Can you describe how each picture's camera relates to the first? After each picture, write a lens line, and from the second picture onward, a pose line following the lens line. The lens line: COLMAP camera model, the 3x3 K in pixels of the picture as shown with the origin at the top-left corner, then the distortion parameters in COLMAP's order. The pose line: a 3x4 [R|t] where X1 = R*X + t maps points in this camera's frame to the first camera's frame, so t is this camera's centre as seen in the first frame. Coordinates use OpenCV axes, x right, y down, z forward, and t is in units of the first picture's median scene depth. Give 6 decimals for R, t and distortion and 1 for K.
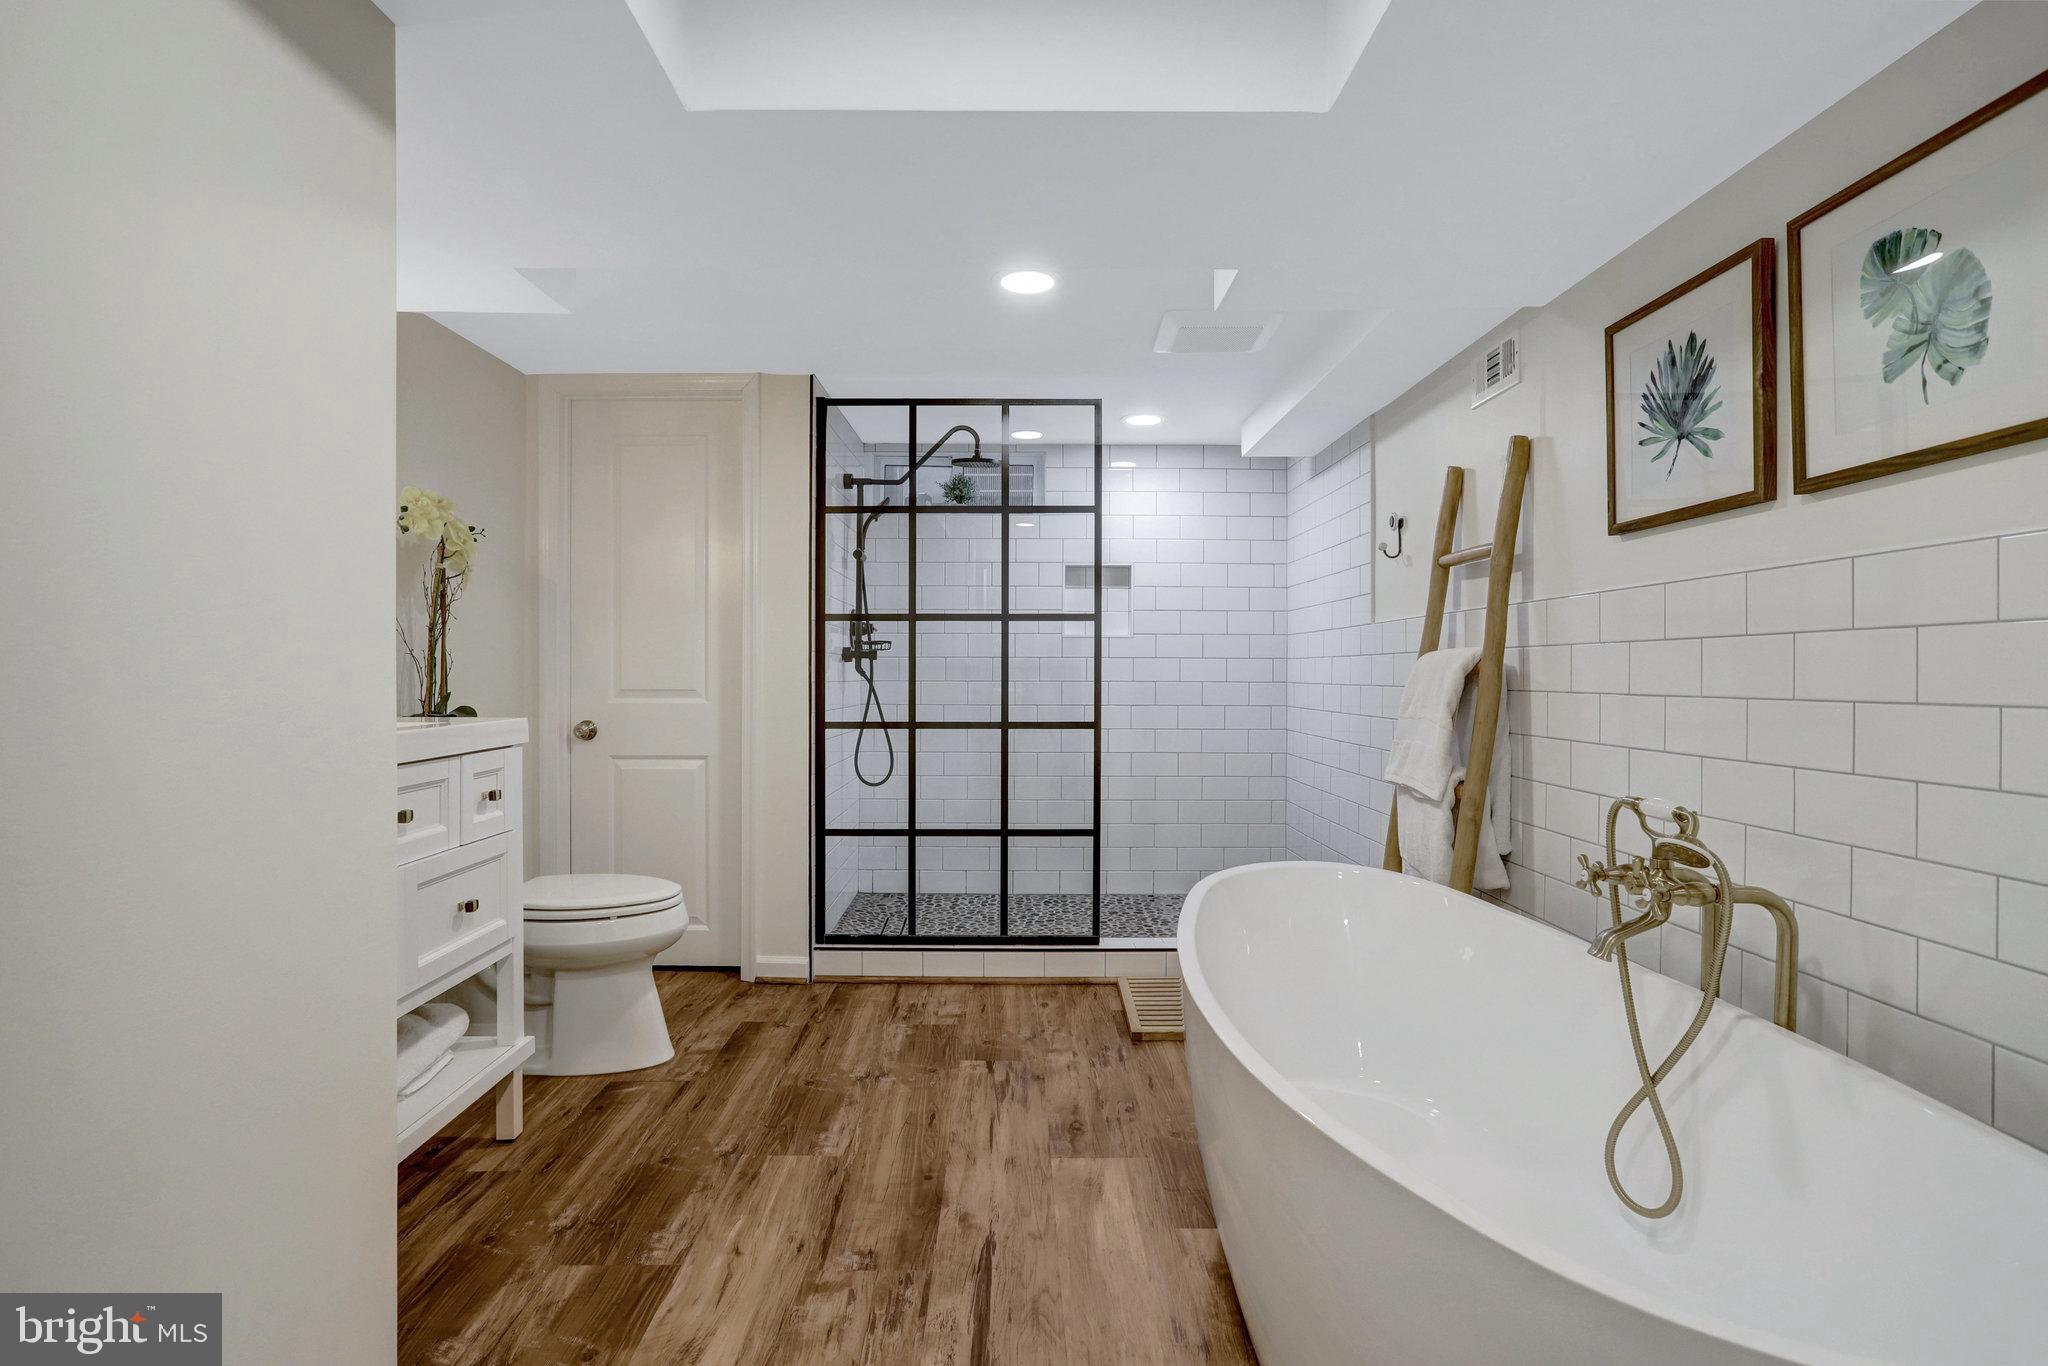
lens RADIAL K [[1023.8, 0, 1030.4], [0, 1023.8, 672.3], [0, 0, 1]] dist [-0.039292, 0.026017]
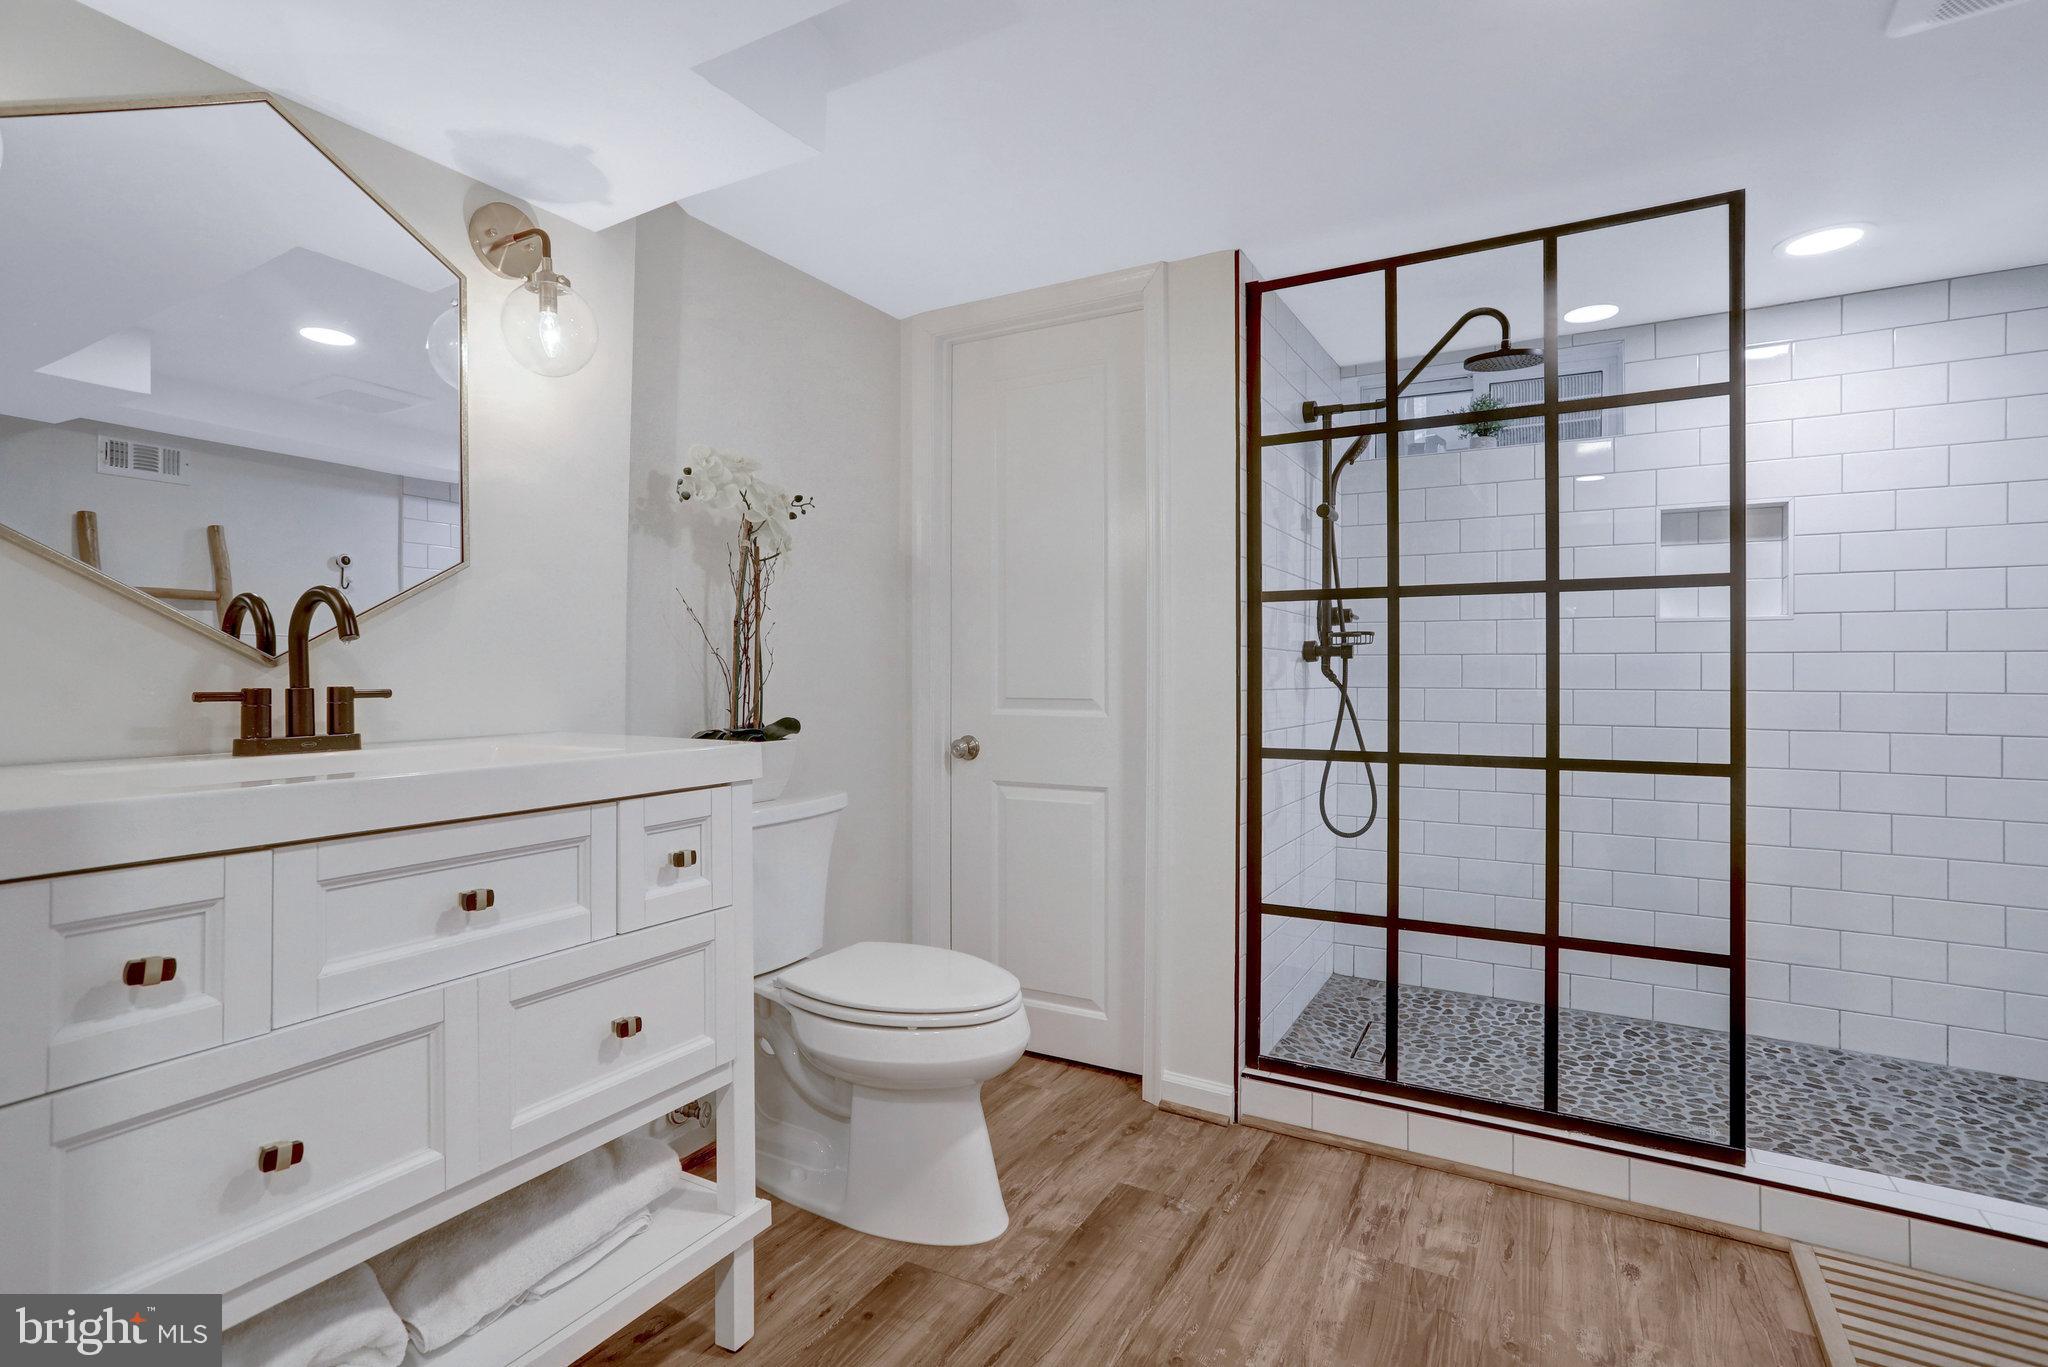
lens RADIAL K [[1023.8, 0, 992.4], [0, 1023.8, 663.5], [0, 0, 1]] dist [-0.039292, 0.026017]
pose [[0.858264, -0.004548, -0.513189, -0.001703], [-0.001327, 0.999938, -0.011080, -0.000925], [0.513207, 0.010191, 0.858204, 0.316090]]
